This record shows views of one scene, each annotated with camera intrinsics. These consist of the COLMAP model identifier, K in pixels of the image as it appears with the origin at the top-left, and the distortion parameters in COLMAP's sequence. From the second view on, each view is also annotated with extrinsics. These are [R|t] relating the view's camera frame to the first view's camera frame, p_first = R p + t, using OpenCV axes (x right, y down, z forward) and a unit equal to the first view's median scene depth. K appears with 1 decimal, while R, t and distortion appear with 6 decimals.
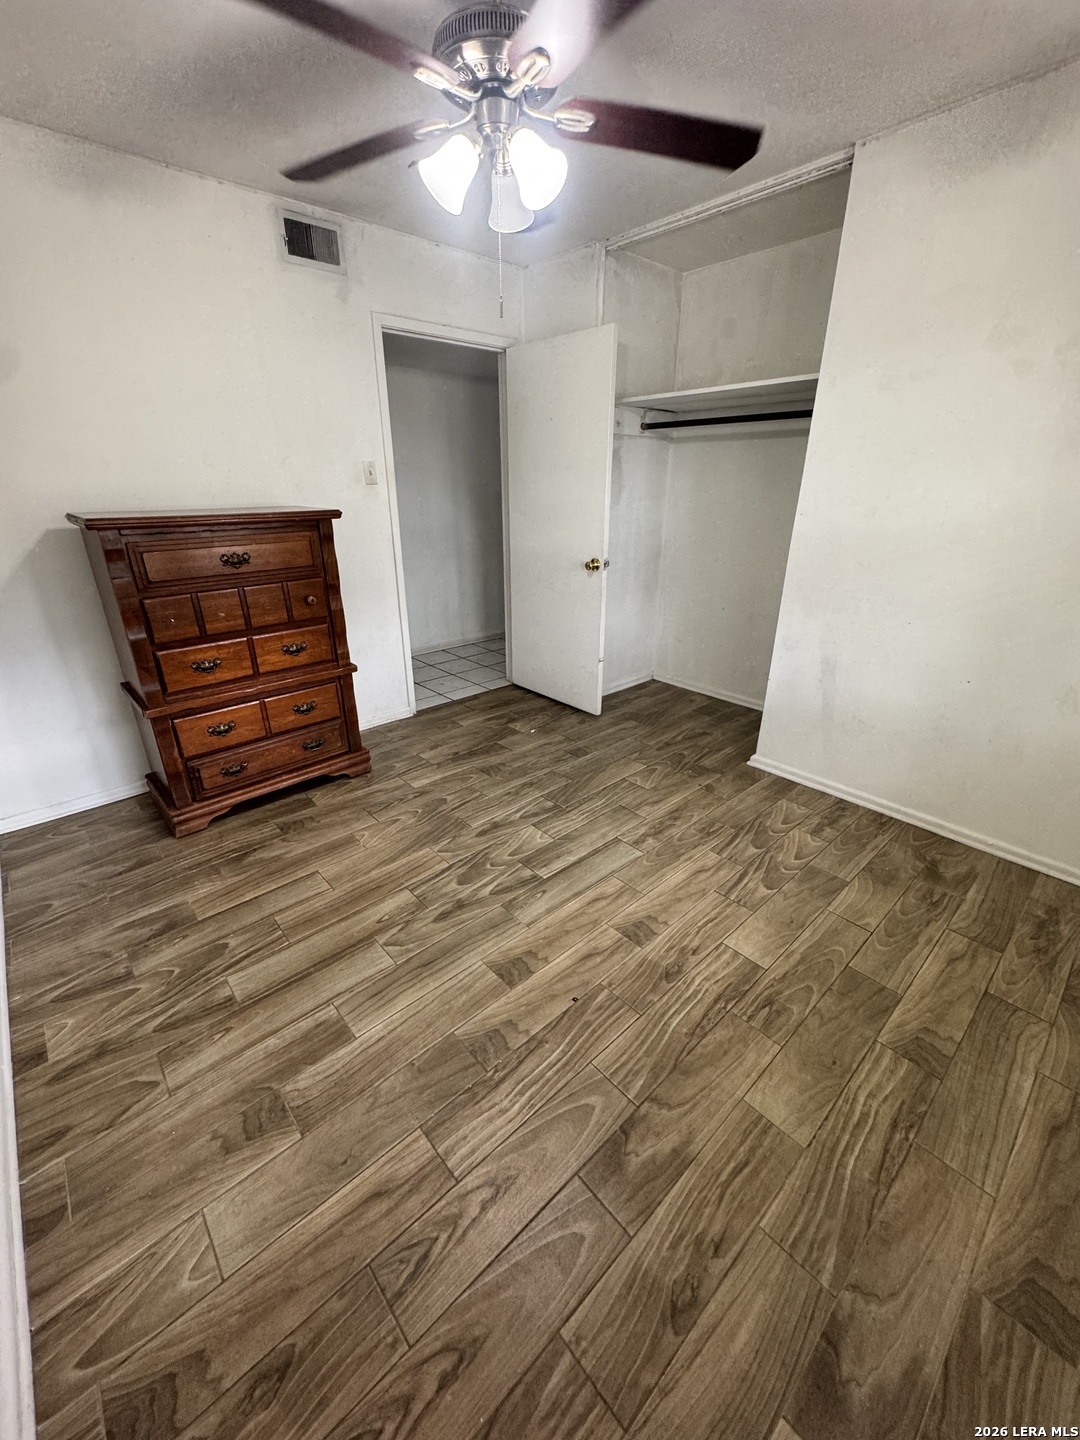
lens RADIAL K [[573.5, 0, 541.2], [0, 573.5, 717.2], [0, 0, 1]] dist [-0.003411, 0.000287]
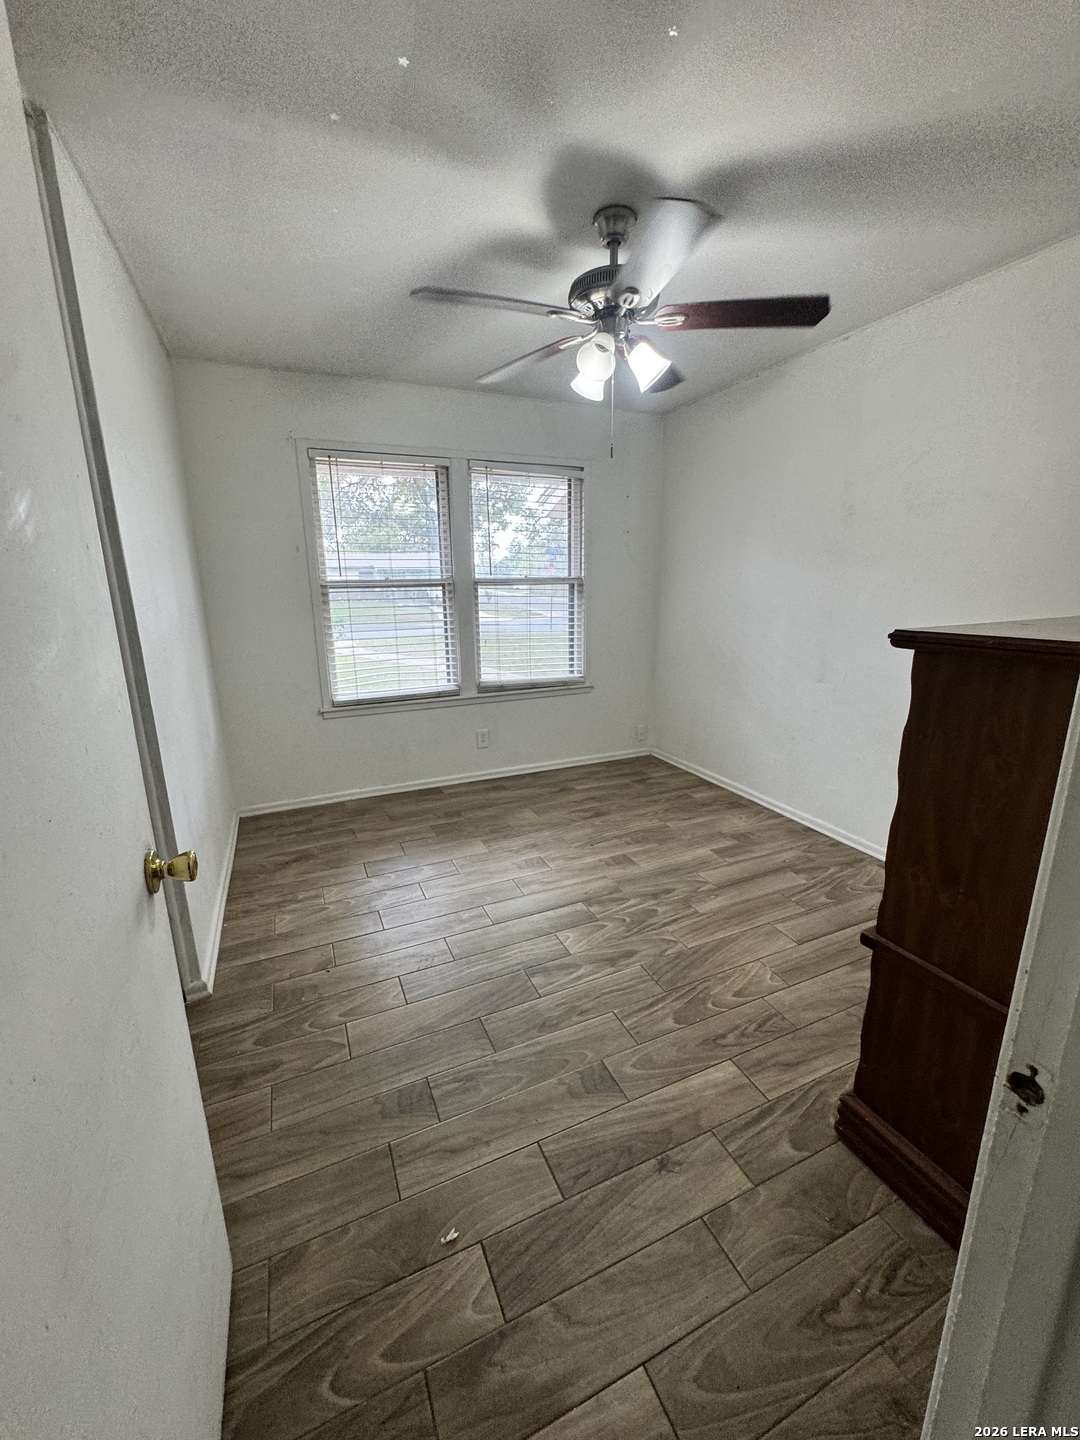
lens RADIAL K [[573.5, 0, 541.2], [0, 573.5, 717.2], [0, 0, 1]] dist [-0.003411, 0.000287]
pose [[-0.948691, -0.063576, 0.309748, -0.272453], [0.132710, 0.809076, 0.572524, -0.752855], [-0.287009, 0.584255, -0.759126, 1.813930]]
